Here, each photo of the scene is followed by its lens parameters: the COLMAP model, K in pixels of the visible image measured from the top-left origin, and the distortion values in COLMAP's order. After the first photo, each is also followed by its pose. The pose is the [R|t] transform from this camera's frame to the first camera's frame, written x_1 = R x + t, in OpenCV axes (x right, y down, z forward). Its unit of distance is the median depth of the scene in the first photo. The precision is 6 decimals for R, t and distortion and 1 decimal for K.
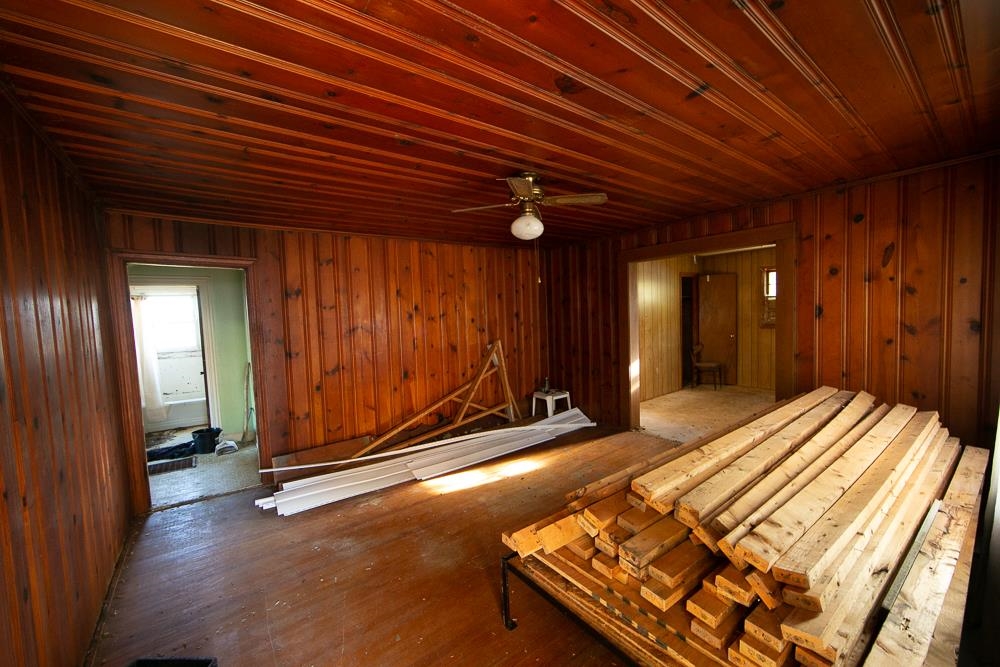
lens RADIAL K [[393.1, 0, 506.5], [0, 393.1, 334.6], [0, 0, 1]] dist [0.000115, 0.000004]
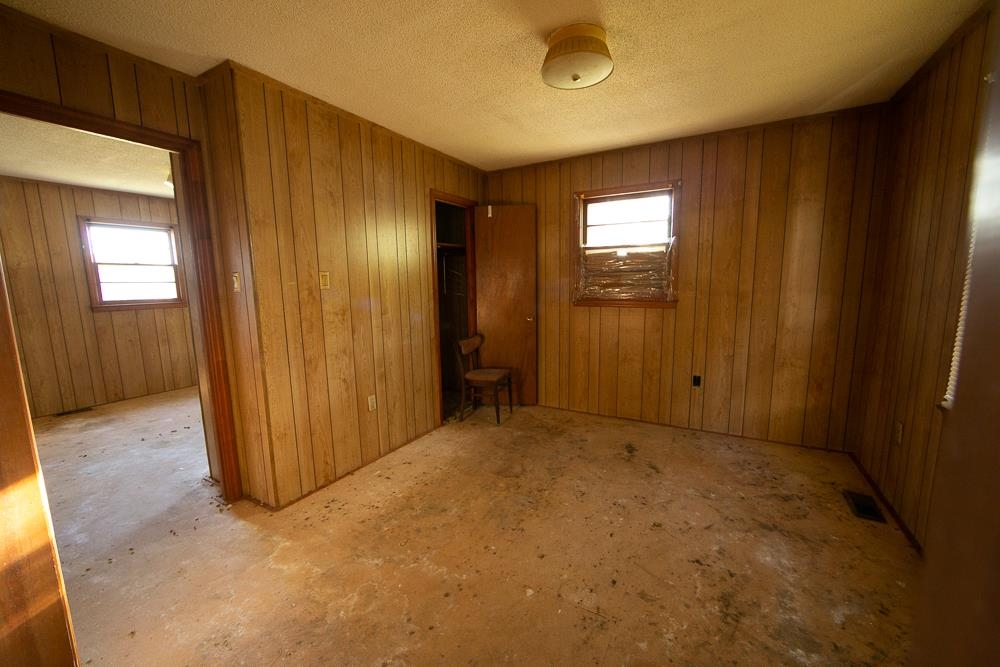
lens RADIAL K [[393.1, 0, 497.3], [0, 393.1, 334.9], [0, 0, 1]] dist [0.000115, 0.000004]
pose [[0.925874, -0.027996, 0.376795, 0.326519], [0.002314, 0.997653, 0.068440, -0.012793], [-0.377826, -0.062495, 0.923765, 0.509923]]
